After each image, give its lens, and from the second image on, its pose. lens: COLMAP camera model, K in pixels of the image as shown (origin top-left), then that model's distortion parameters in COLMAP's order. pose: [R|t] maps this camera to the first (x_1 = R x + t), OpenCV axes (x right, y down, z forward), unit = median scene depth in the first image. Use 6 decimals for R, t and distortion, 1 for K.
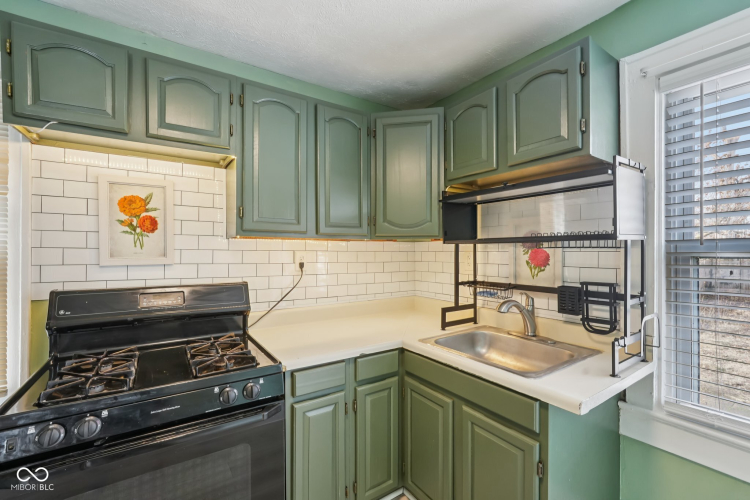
lens RADIAL K [[330.0, 0, 375.4], [0, 330.0, 250.7], [0, 0, 1]] dist [-0.006176, 0.002586]
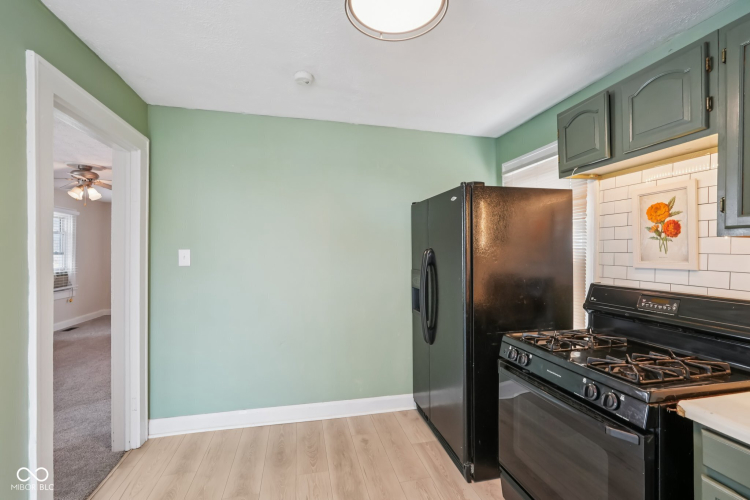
lens RADIAL K [[330.0, 0, 375.9], [0, 330.0, 249.2], [0, 0, 1]] dist [-0.006176, 0.002586]
pose [[-0.340326, -0.017022, -0.940153, 0.560463], [-0.010388, 0.999843, -0.014342, 0.005518], [0.940250, 0.004886, -0.340450, 0.503824]]
